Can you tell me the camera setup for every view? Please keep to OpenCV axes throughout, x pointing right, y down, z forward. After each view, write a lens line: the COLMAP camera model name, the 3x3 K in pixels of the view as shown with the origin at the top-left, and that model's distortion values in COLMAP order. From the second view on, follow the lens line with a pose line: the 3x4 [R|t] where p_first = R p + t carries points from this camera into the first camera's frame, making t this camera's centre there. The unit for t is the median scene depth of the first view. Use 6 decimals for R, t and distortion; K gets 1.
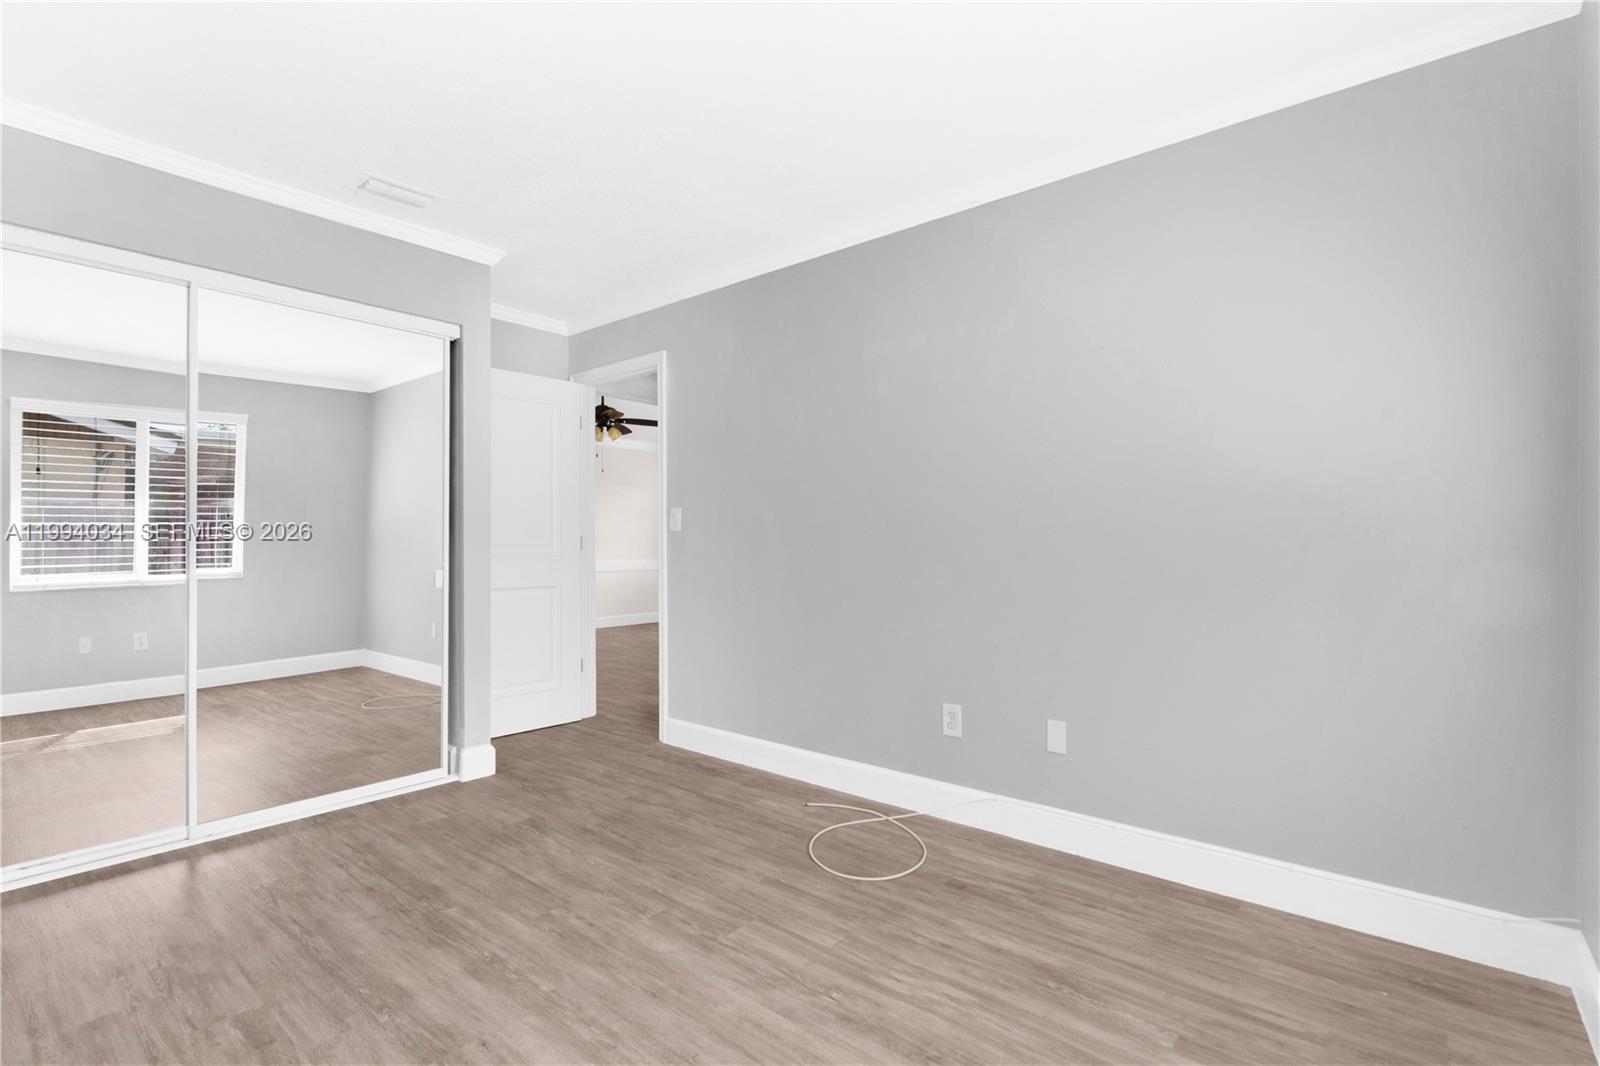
lens RADIAL K [[708.8, 0, 797.9], [0, 708.8, 552.3], [0, 0, 1]] dist [-0.002755, -0.000376]
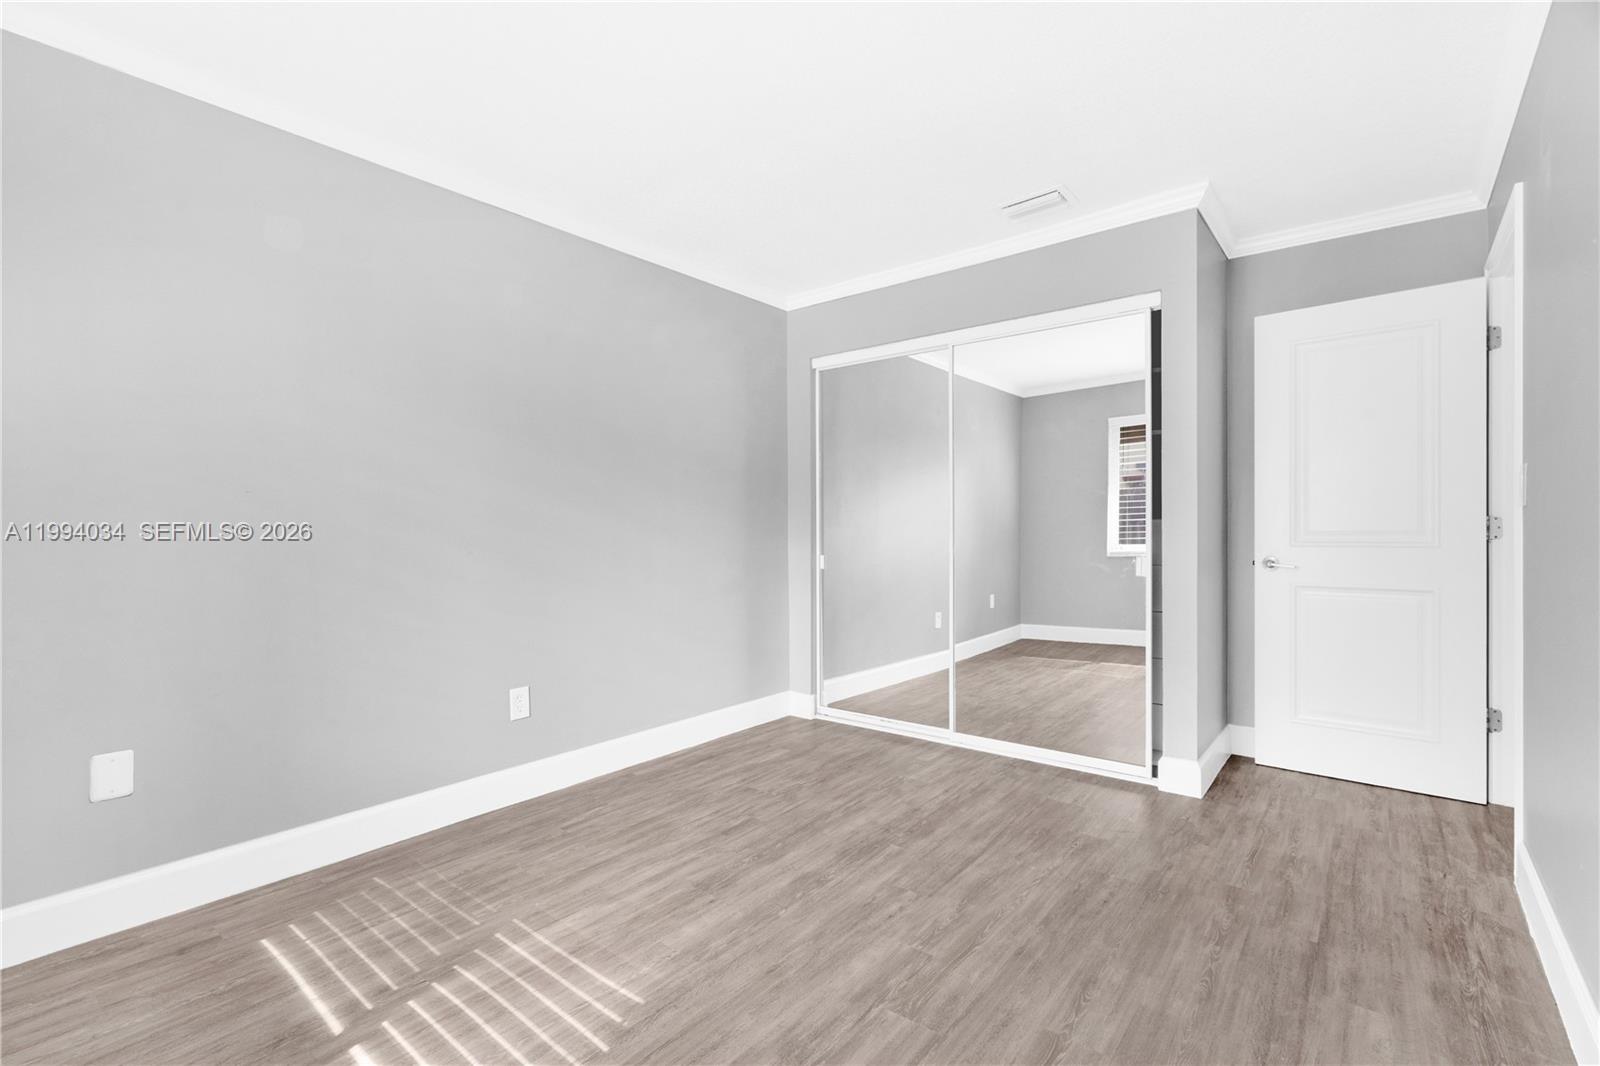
lens RADIAL K [[742.4, 0, 807.4], [0, 742.4, 539.0], [0, 0, 1]] dist [-0.001397, 0.000285]
pose [[0.029571, 0.010720, -0.999505, 0.668666], [-0.006674, 0.999922, 0.010527, 0.006624], [0.999540, 0.006360, 0.029640, 0.816896]]
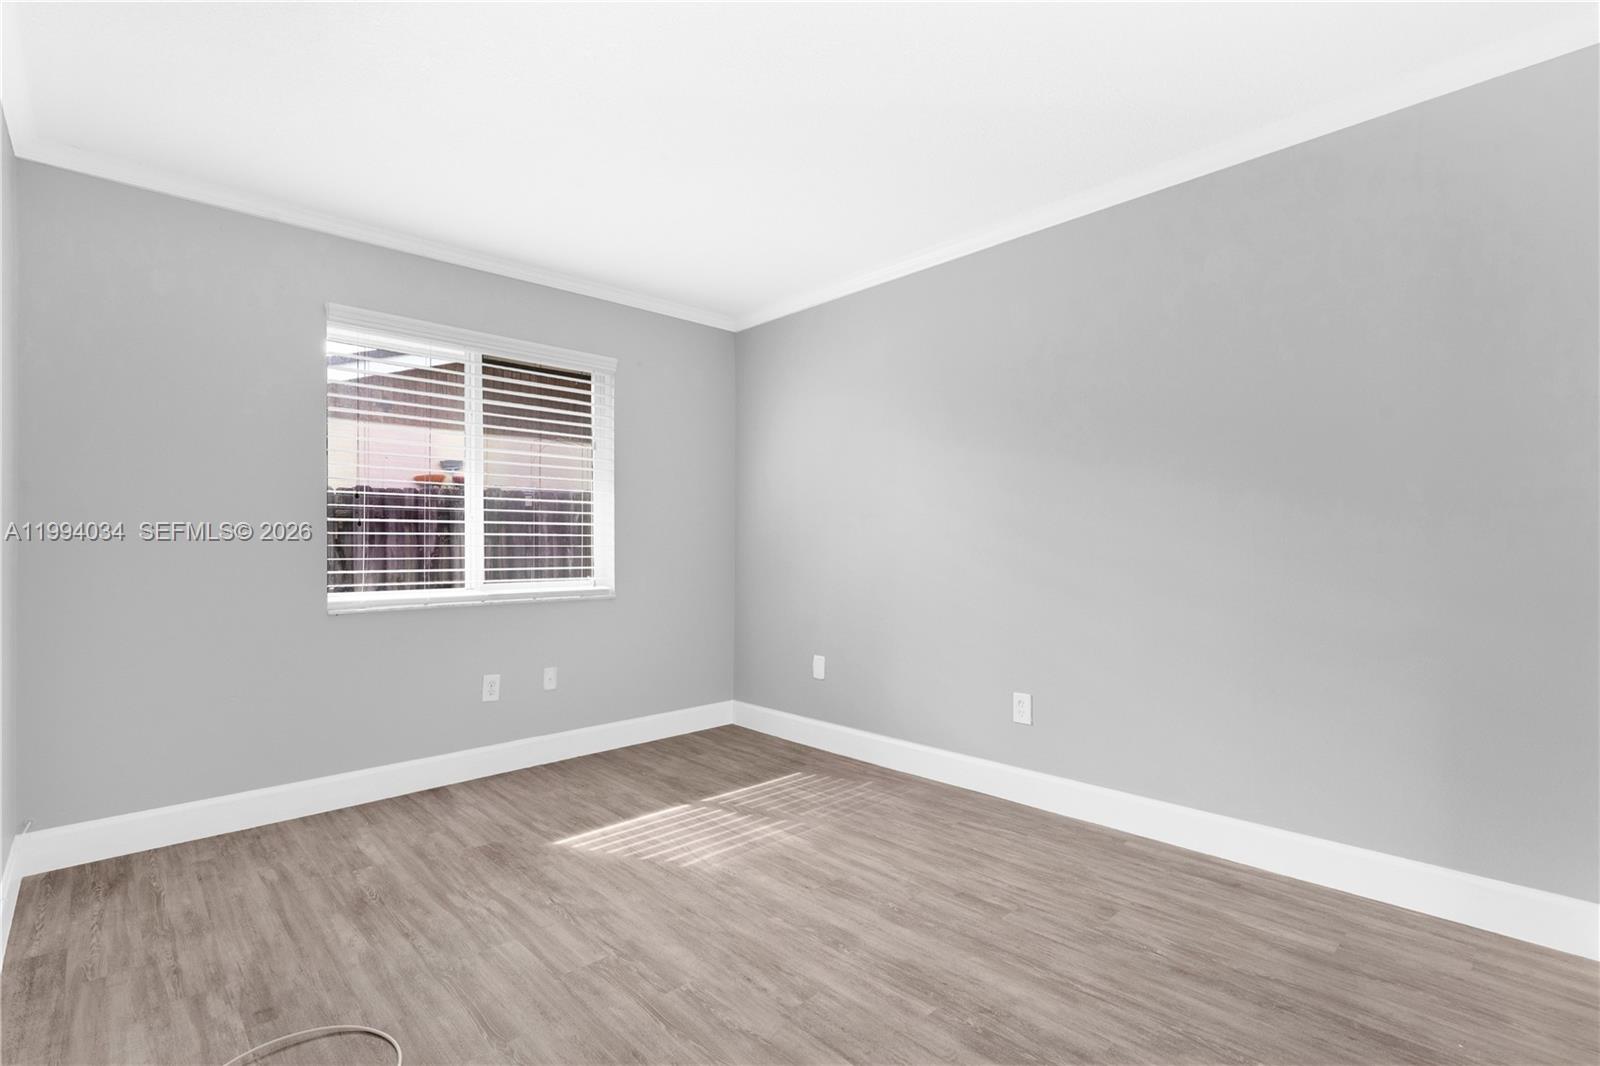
lens RADIAL K [[742.4, 0, 807.4], [0, 742.4, 539.0], [0, 0, 1]] dist [-0.001397, 0.000285]
pose [[-0.993392, 0.005531, 0.114635, -0.451293], [0.006432, 0.999951, 0.007491, -0.023602], [-0.114588, 0.008178, -0.993379, 1.813674]]
